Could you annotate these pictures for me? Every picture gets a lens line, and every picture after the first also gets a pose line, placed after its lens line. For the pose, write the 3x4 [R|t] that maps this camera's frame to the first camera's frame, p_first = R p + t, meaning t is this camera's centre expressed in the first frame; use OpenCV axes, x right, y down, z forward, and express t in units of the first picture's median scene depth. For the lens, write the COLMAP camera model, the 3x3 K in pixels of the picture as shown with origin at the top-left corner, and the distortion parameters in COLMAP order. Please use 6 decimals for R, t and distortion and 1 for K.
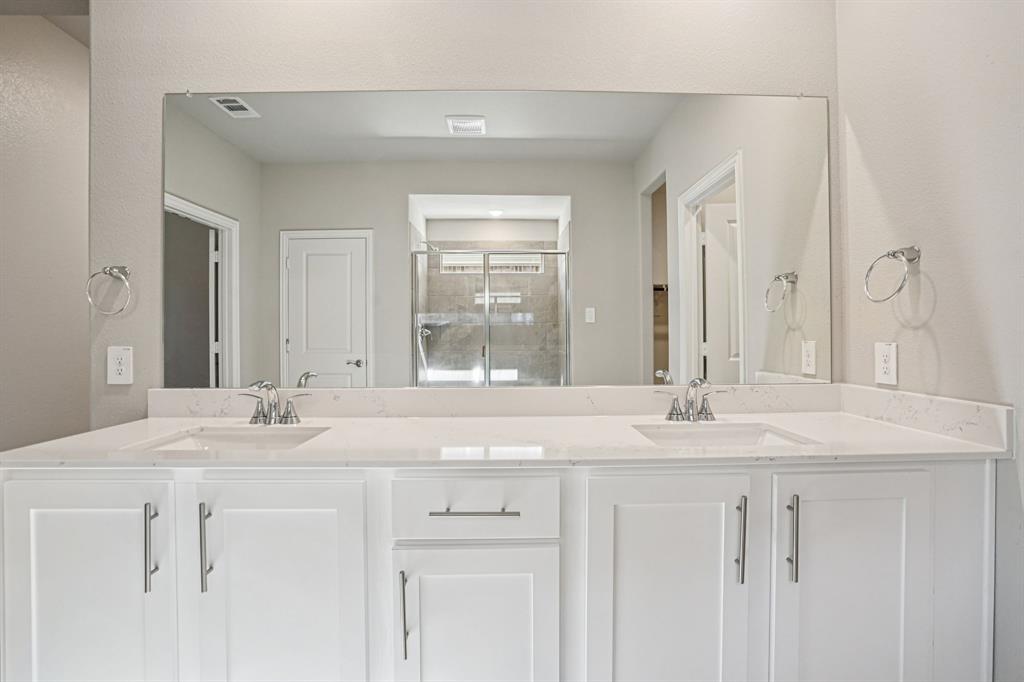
lens RADIAL K [[478.7, 0, 514.9], [0, 478.7, 334.4], [0, 0, 1]] dist [-0.031632, -0.000253]
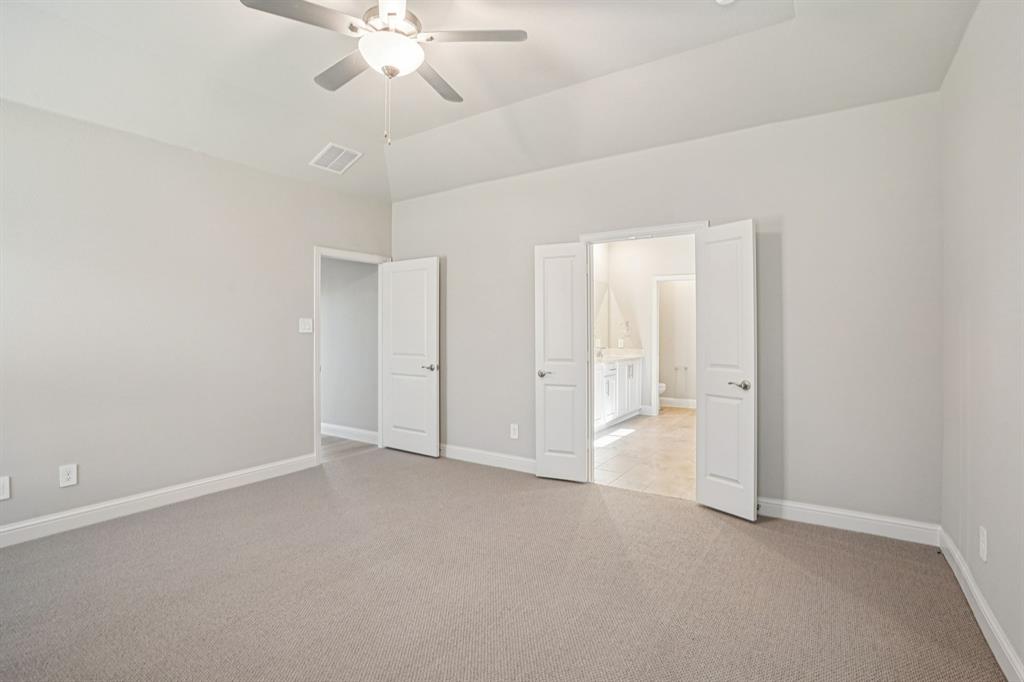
lens RADIAL K [[478.7, 0, 512.4], [0, 478.7, 340.3], [0, 0, 1]] dist [-0.031632, -0.000253]
pose [[0.575814, -0.013983, 0.817461, -3.056481], [-0.001724, 0.999831, 0.018317, -0.047233], [-0.817579, -0.011956, 0.575692, -0.748788]]
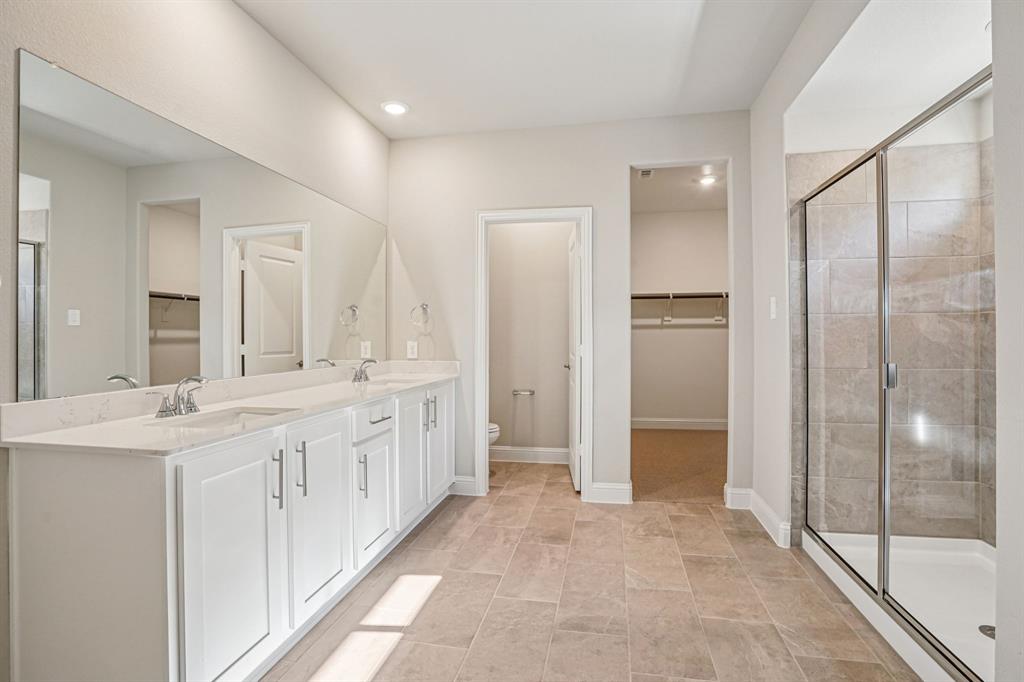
lens RADIAL K [[478.7, 0, 514.3], [0, 478.7, 340.4], [0, 0, 1]] dist [-0.031632, -0.000253]
pose [[0.226441, -0.005550, 0.974009, -1.109187], [0.002163, 0.999984, 0.005195, 0.001483], [-0.974022, 0.000930, 0.226449, -0.046336]]
